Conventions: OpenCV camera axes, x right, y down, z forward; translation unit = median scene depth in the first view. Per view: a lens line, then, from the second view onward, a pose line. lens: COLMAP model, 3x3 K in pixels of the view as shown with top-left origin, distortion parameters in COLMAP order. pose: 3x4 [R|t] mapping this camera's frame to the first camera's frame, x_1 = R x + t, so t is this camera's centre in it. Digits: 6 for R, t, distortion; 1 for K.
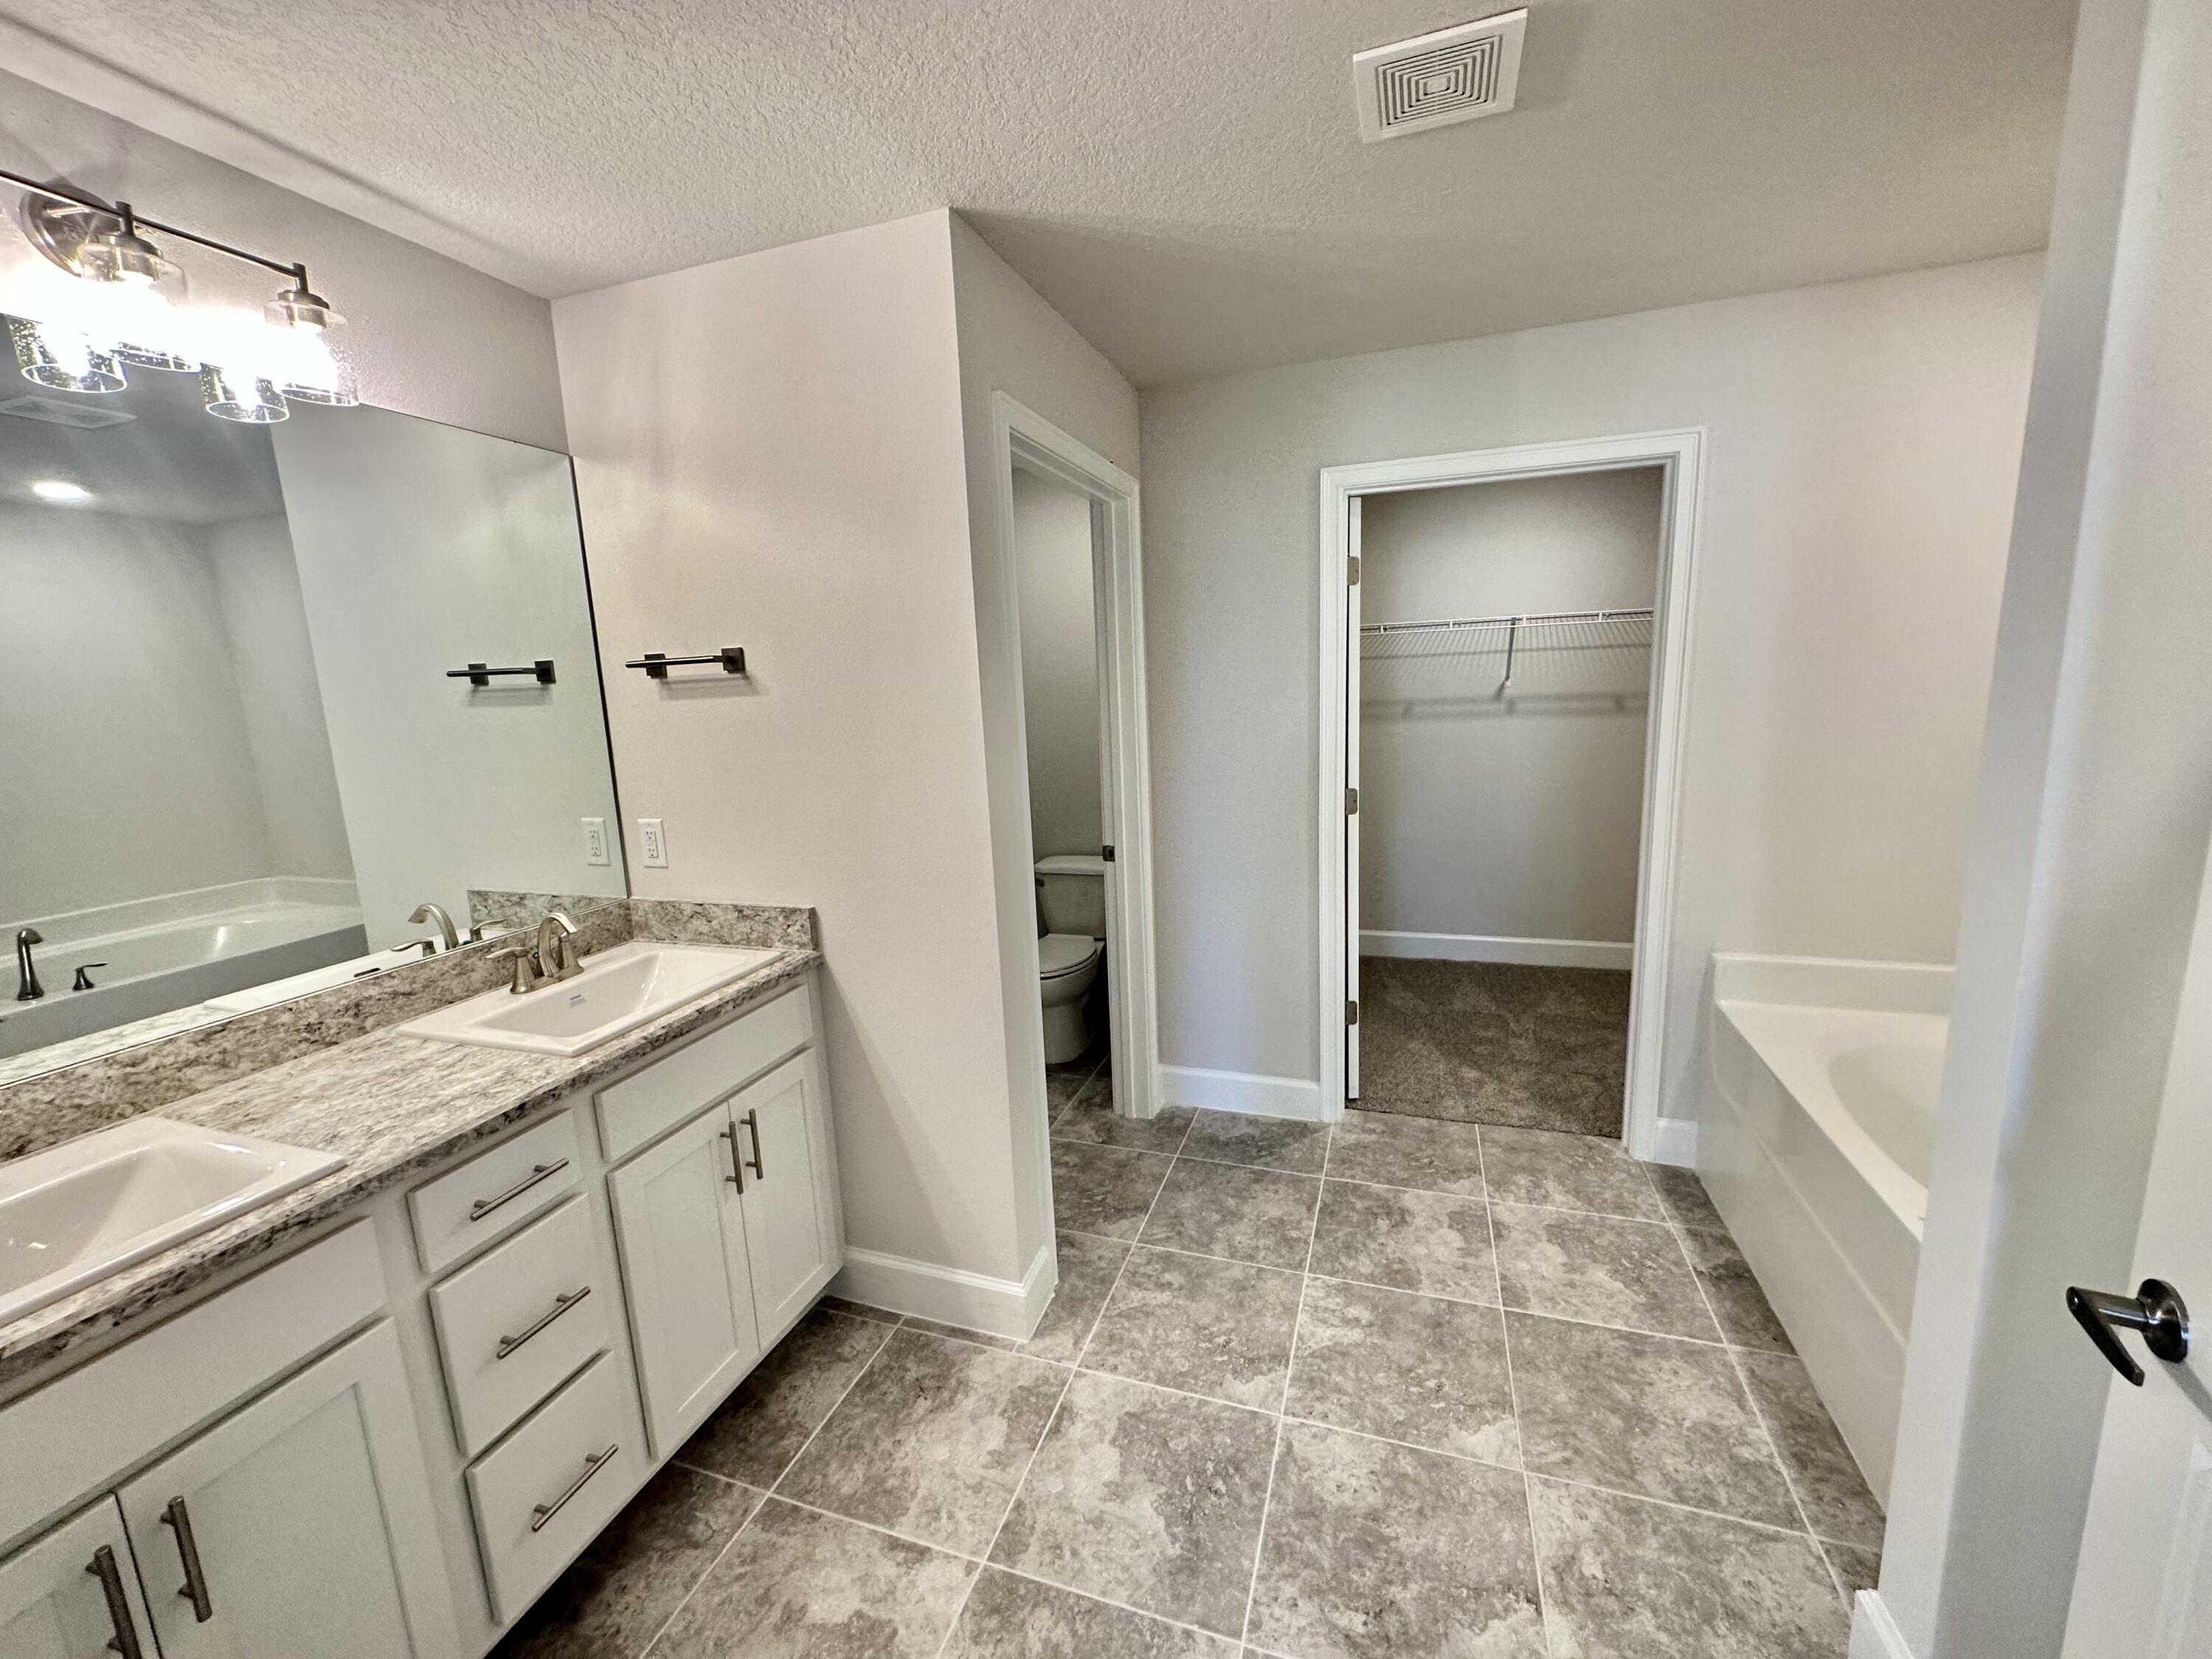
lens RADIAL K [[884.7, 0, 1106.0], [0, 884.7, 829.5], [0, 0, 1]] dist [-0.000371, -0.000220]
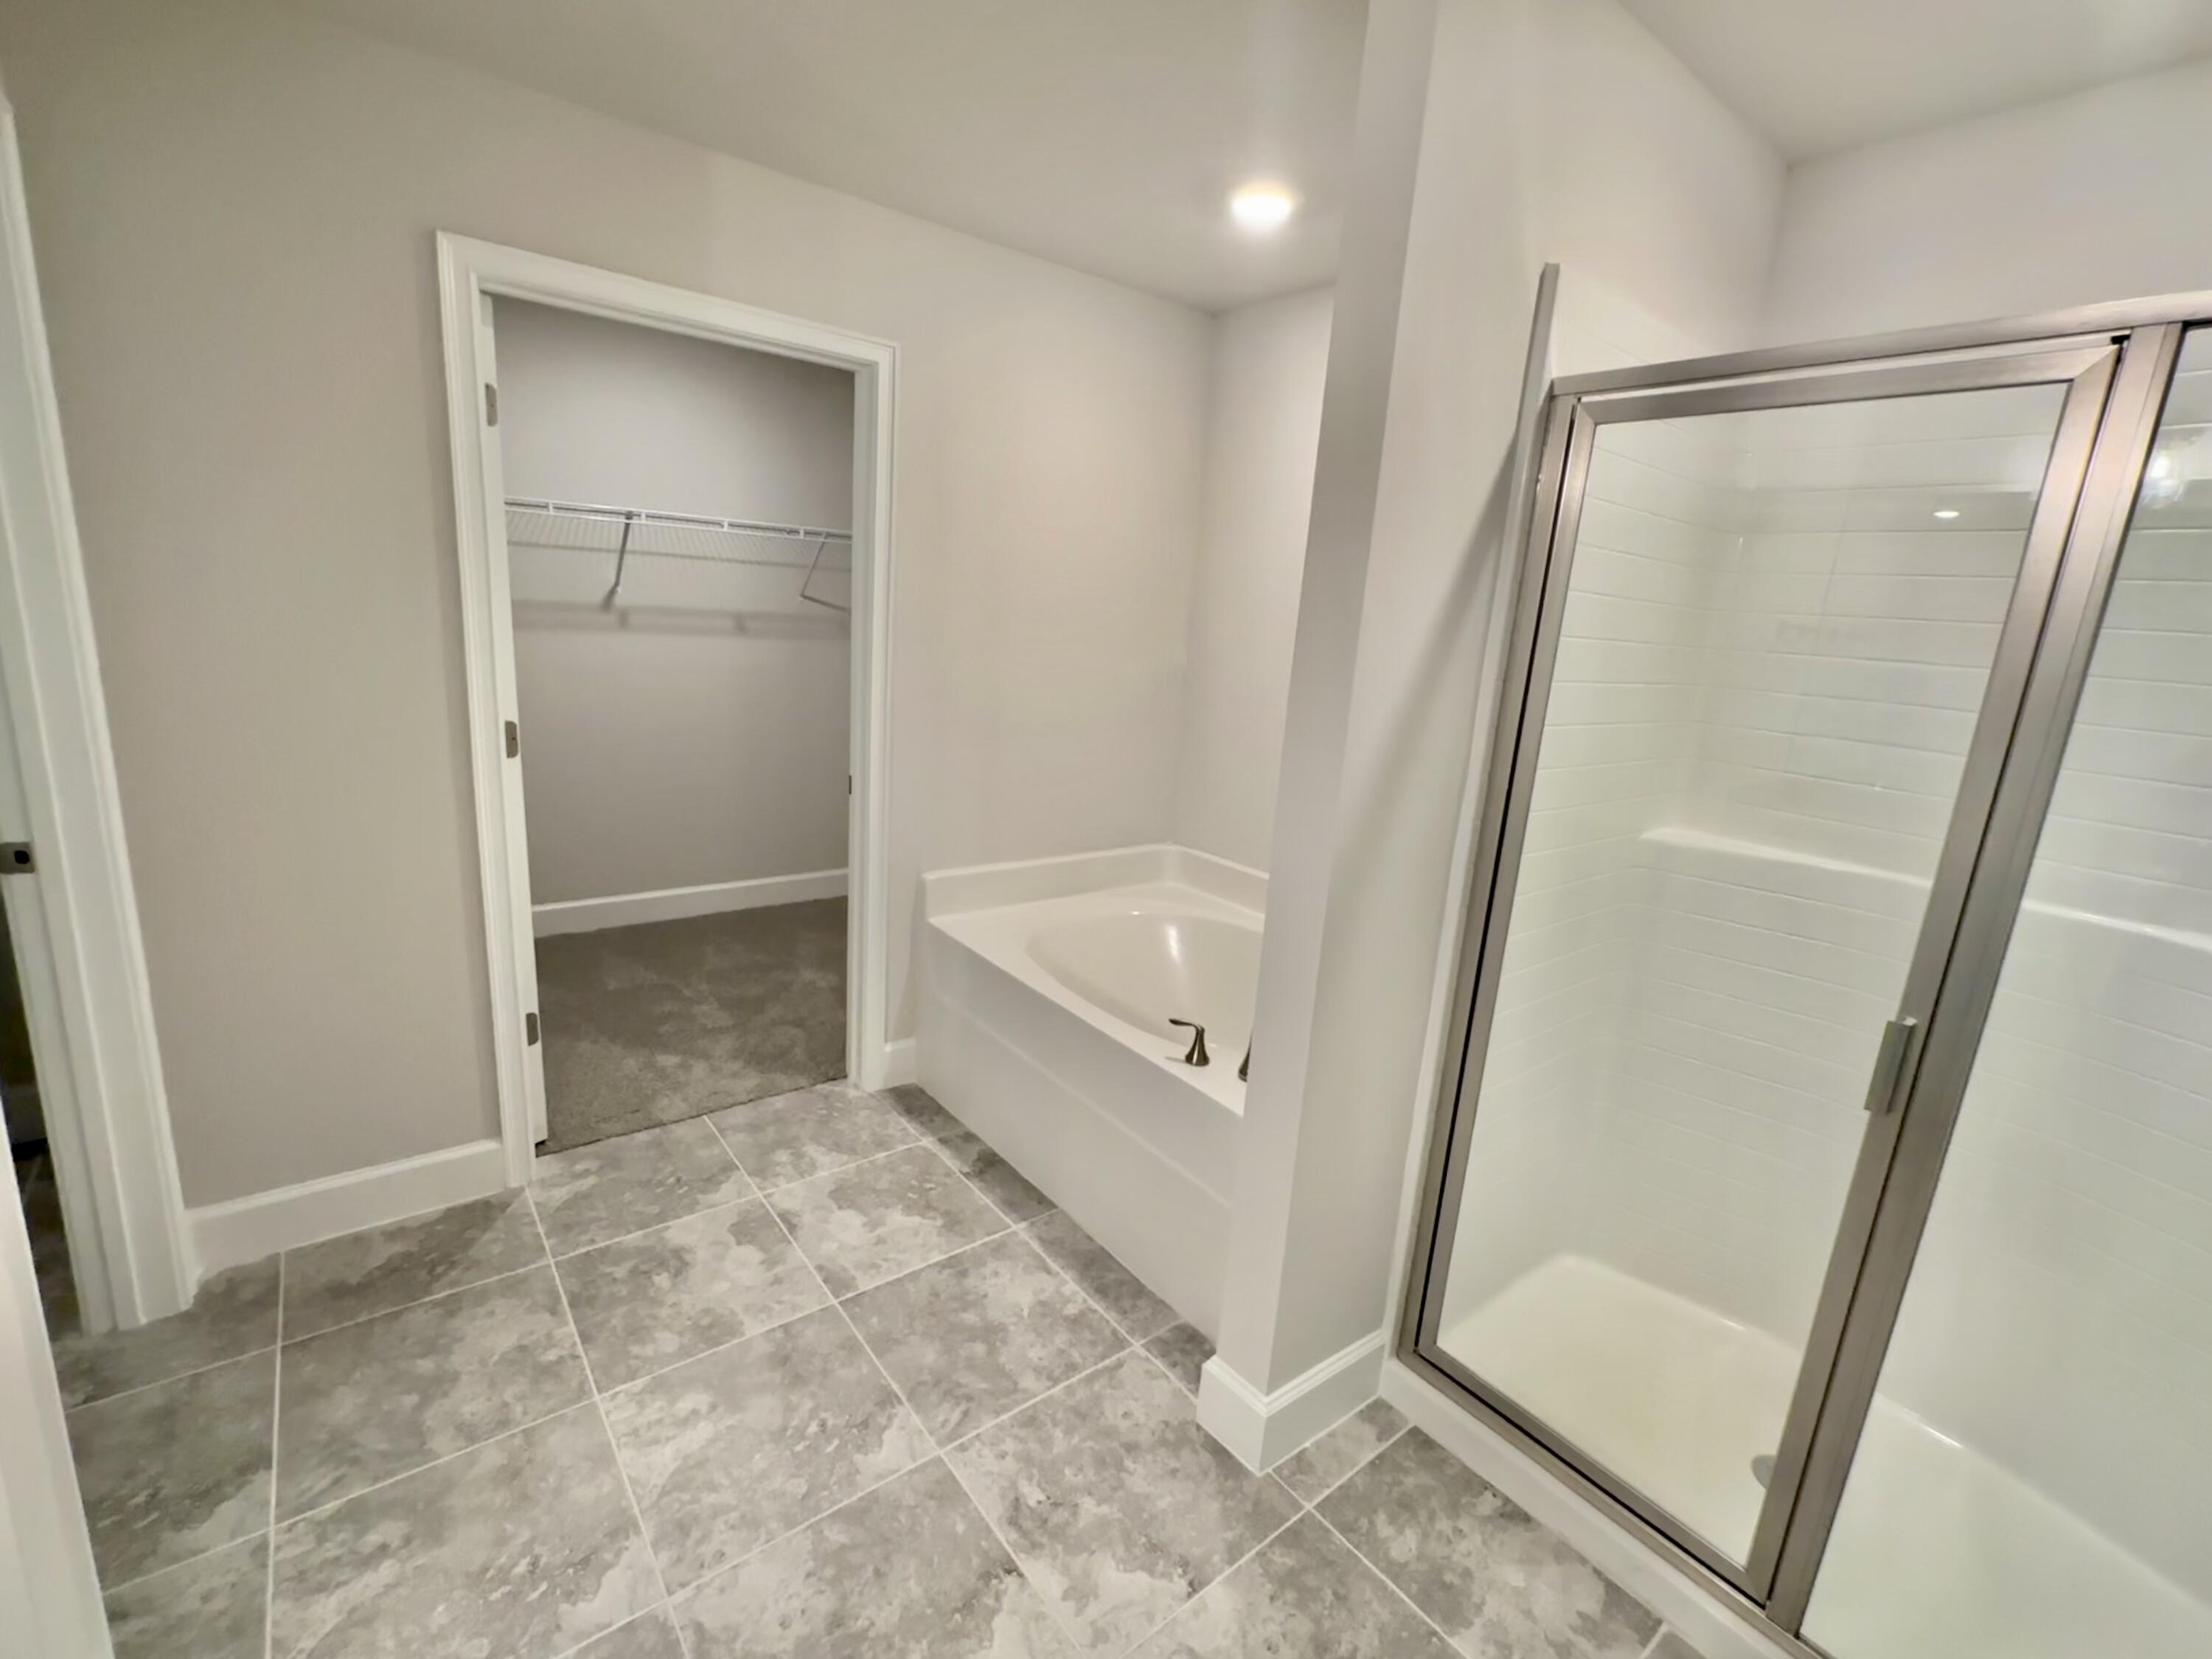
lens RADIAL K [[973.7, 0, 1109.3], [0, 973.7, 827.7], [0, 0, 1]] dist [-0.000538, -0.000072]
pose [[0.534562, -0.107877, 0.838216, -0.158495], [0.050693, 0.994127, 0.095614, -0.014050], [-0.843607, -0.008620, 0.536891, 0.214295]]
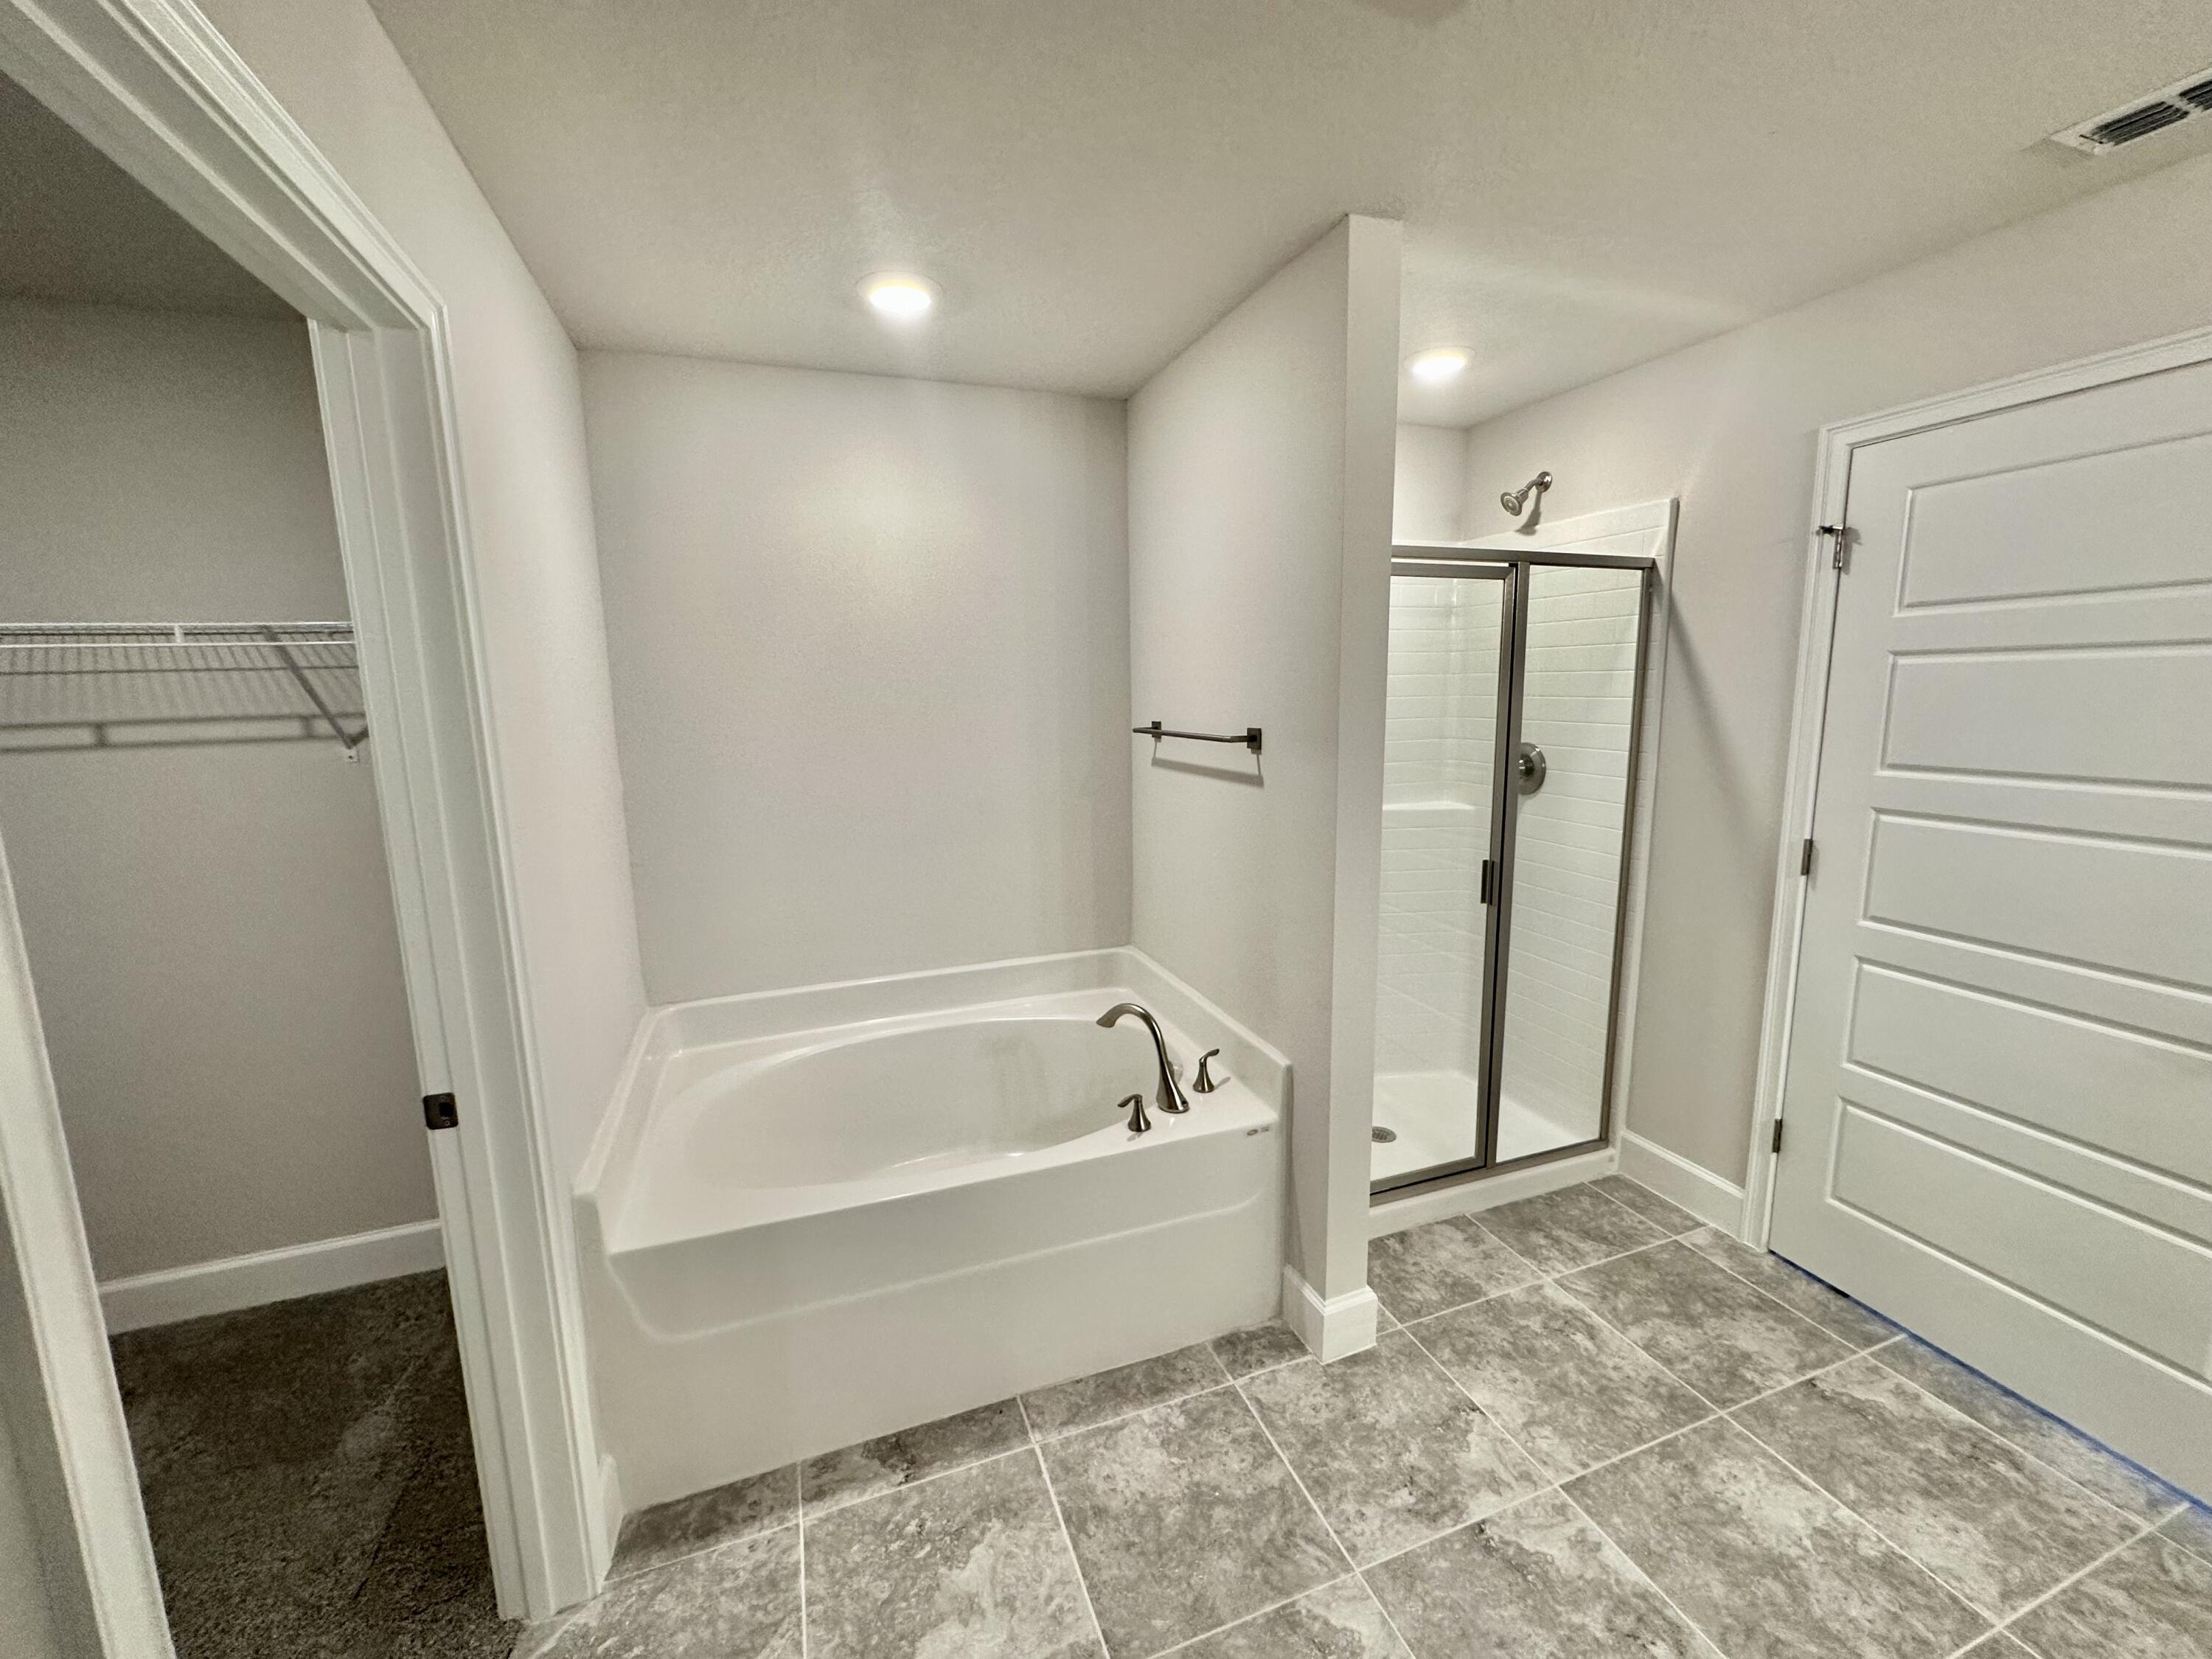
lens RADIAL K [[884.7, 0, 1106.0], [0, 884.7, 829.5], [0, 0, 1]] dist [-0.000371, -0.000220]
pose [[-0.628822, -0.067773, 0.774590, -0.018088], [0.178527, 0.956996, 0.228663, -0.194992], [-0.756777, 0.282073, -0.589681, 1.083301]]
